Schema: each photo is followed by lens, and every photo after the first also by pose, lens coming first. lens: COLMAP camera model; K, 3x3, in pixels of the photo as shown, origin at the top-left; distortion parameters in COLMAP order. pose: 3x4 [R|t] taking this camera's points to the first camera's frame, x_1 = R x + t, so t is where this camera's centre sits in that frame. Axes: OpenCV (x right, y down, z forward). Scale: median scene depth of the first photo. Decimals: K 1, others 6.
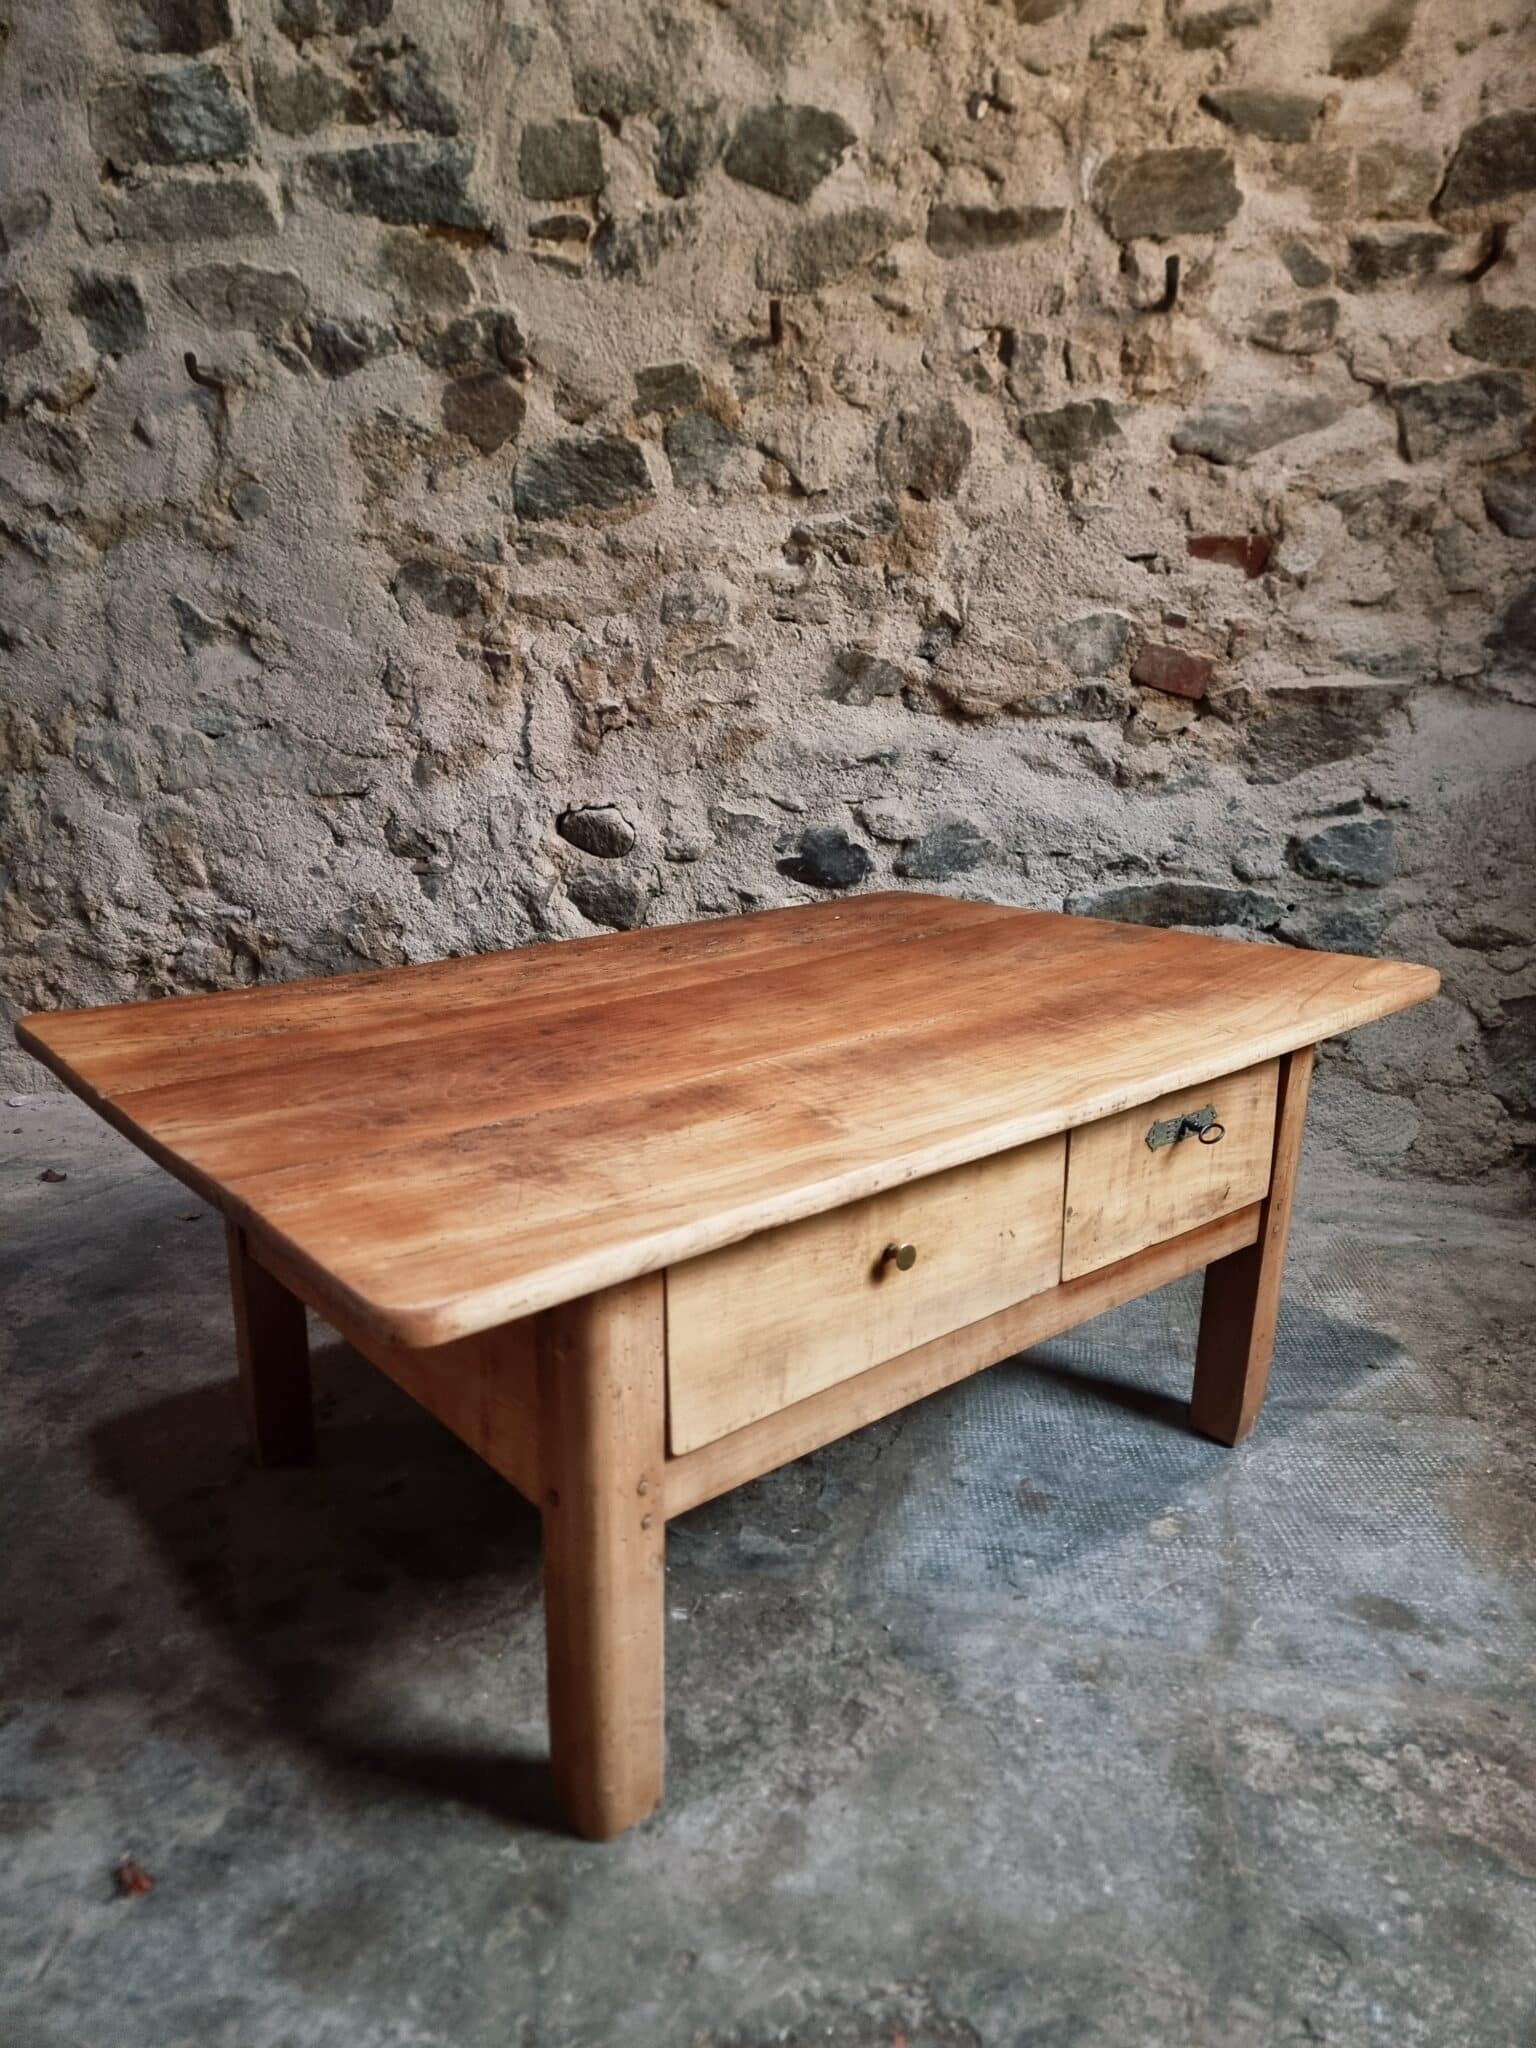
lens RADIAL K [[1435.0, 0, 741.7], [0, 1435.0, 1026.4], [0, 0, 1]] dist [0.079225, -0.072256]
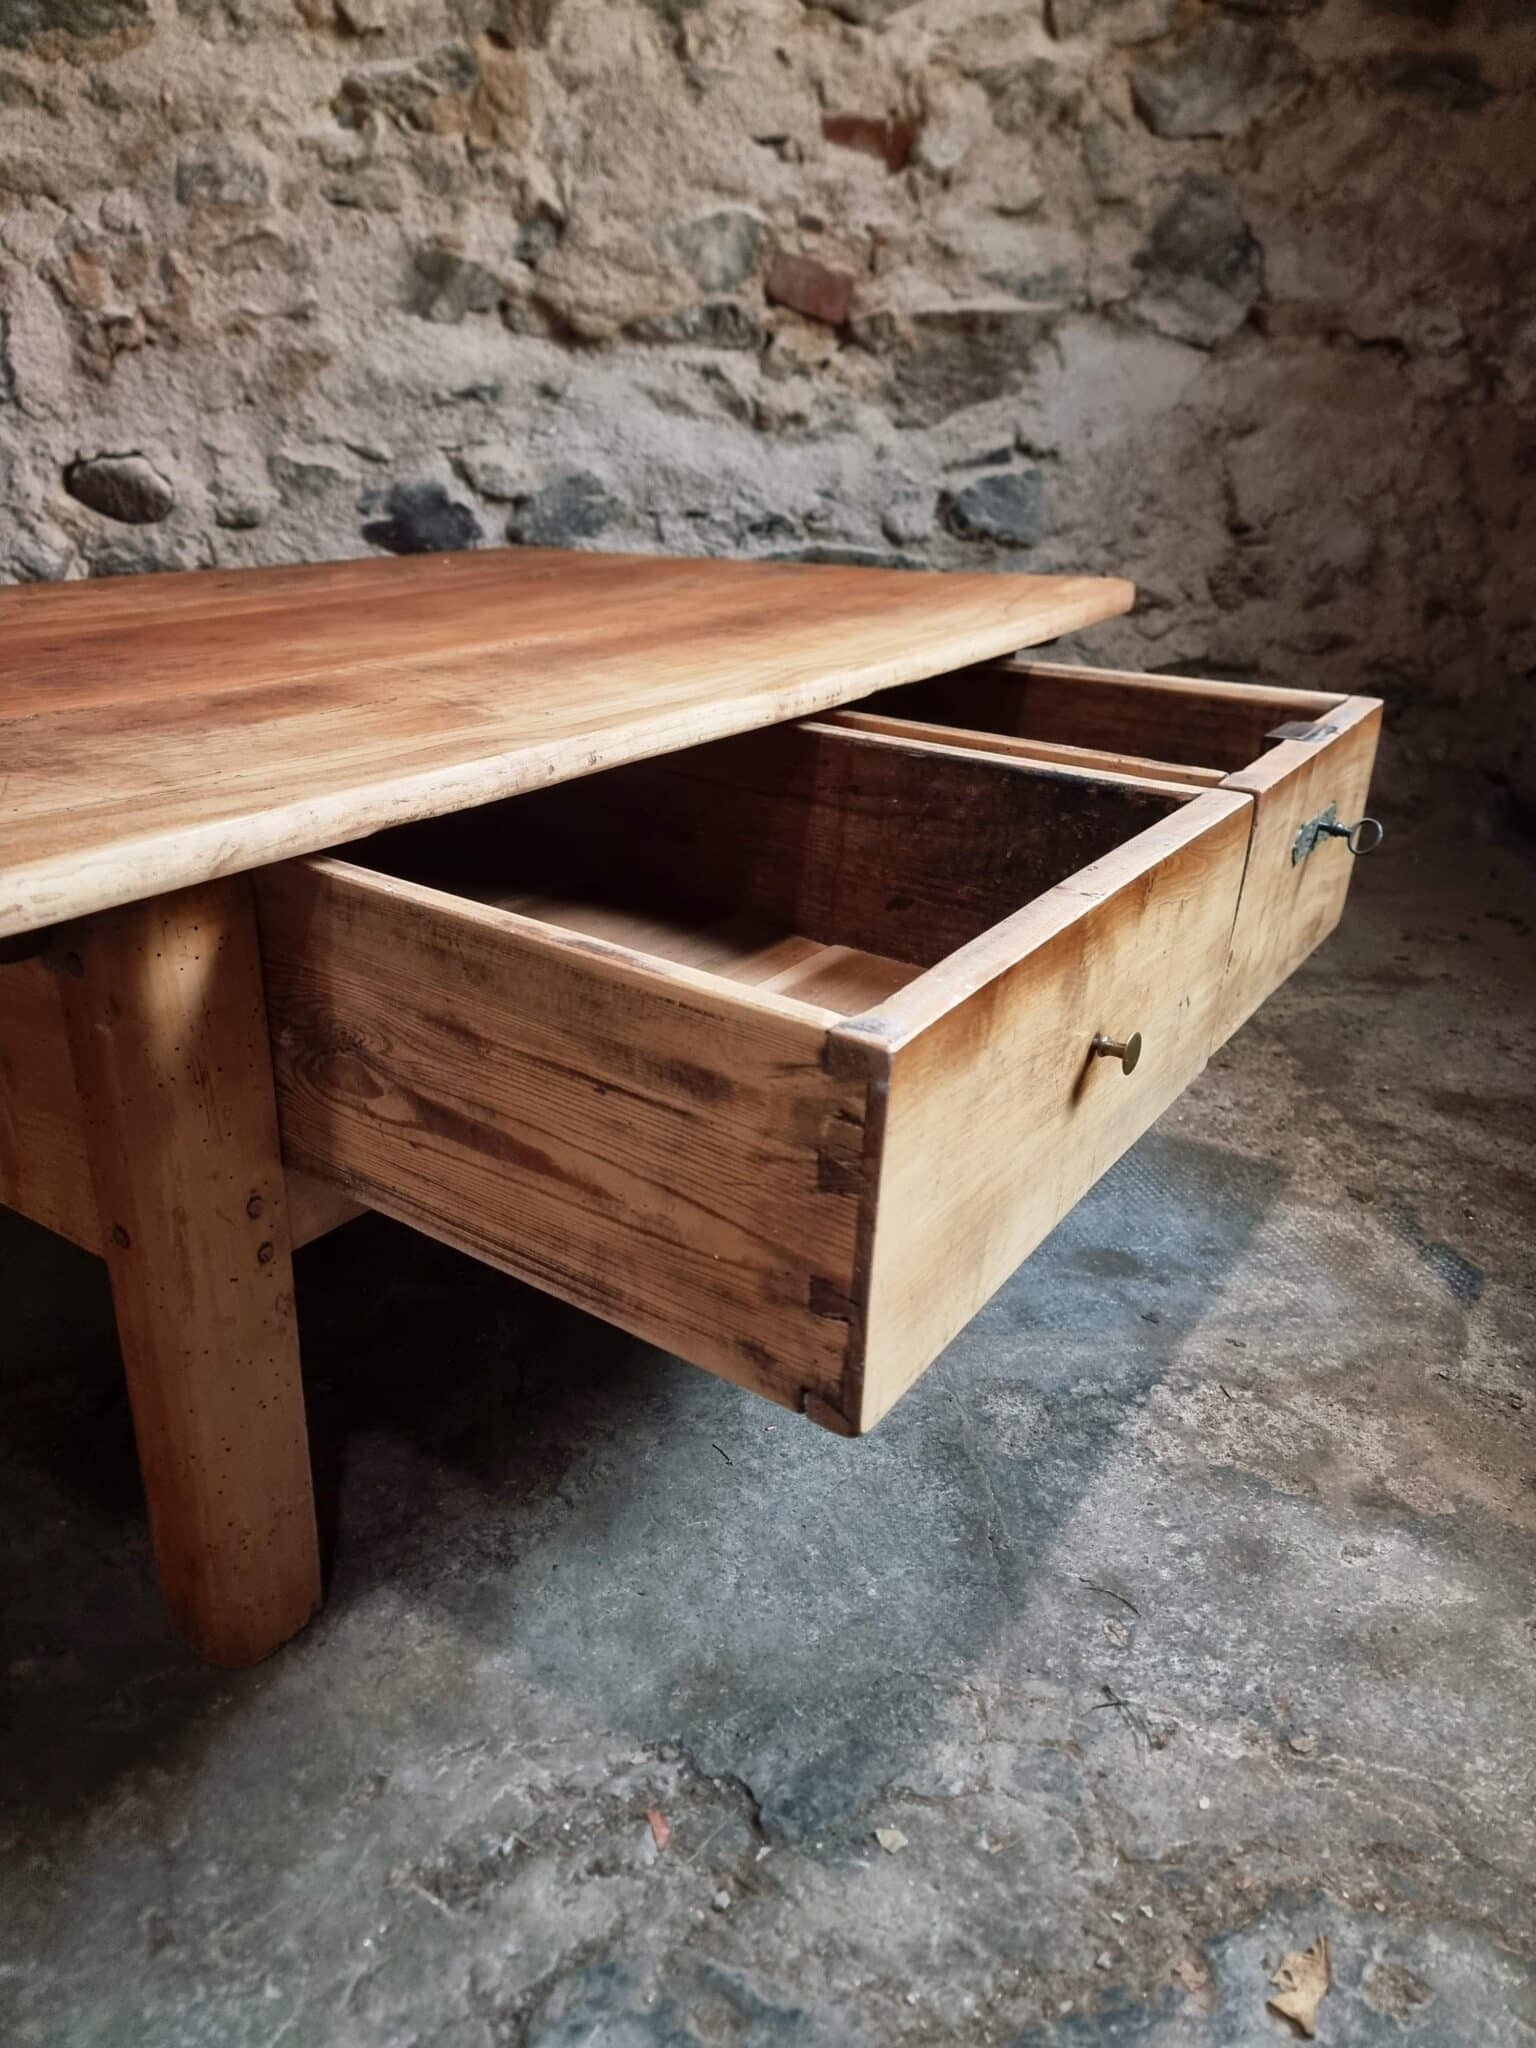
lens RADIAL K [[1450.7, 0, 753.4], [0, 1450.7, 1025.4], [0, 0, 1]] dist [0.058431, -0.057393]
pose [[0.960685, -0.087374, 0.263533, -0.006219], [0.050820, 0.988493, 0.142477, 0.063082], [-0.272950, -0.123483, 0.954071, 0.113252]]
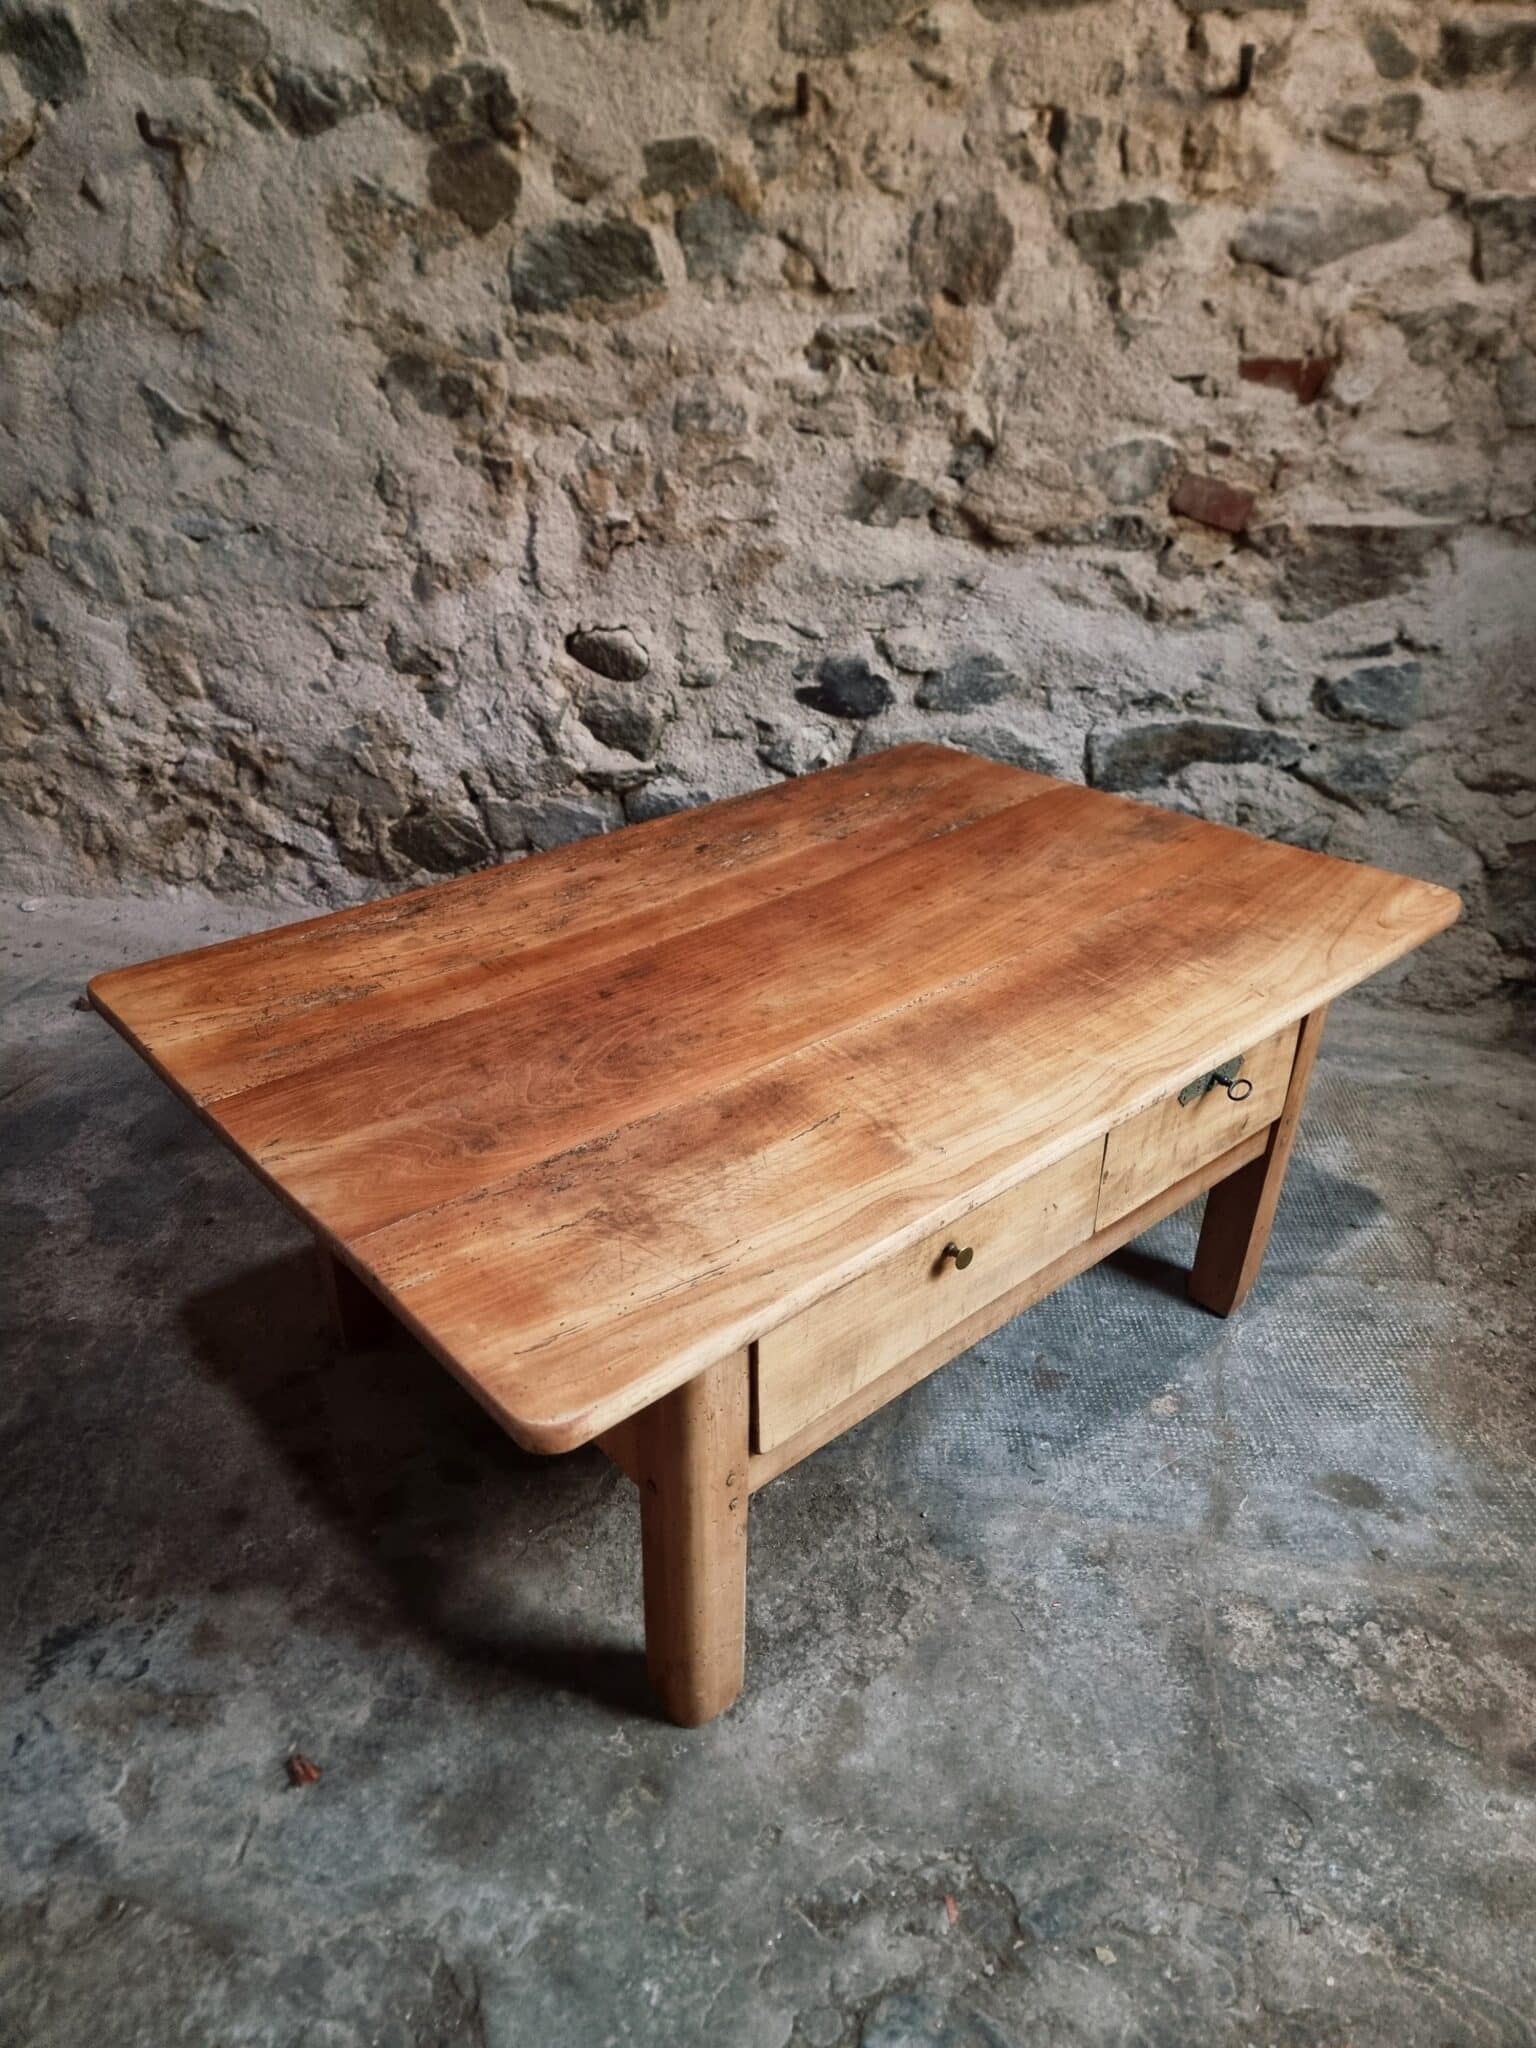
lens RADIAL K [[1450.0, 0, 746.8], [0, 1450.0, 1018.2], [0, 0, 1]] dist [0.056064, -0.037598]
pose [[0.999684, -0.009977, 0.023068, -0.035820], [0.004314, 0.972330, 0.233571, -0.137219], [-0.024760, -0.233398, 0.972066, -0.014142]]
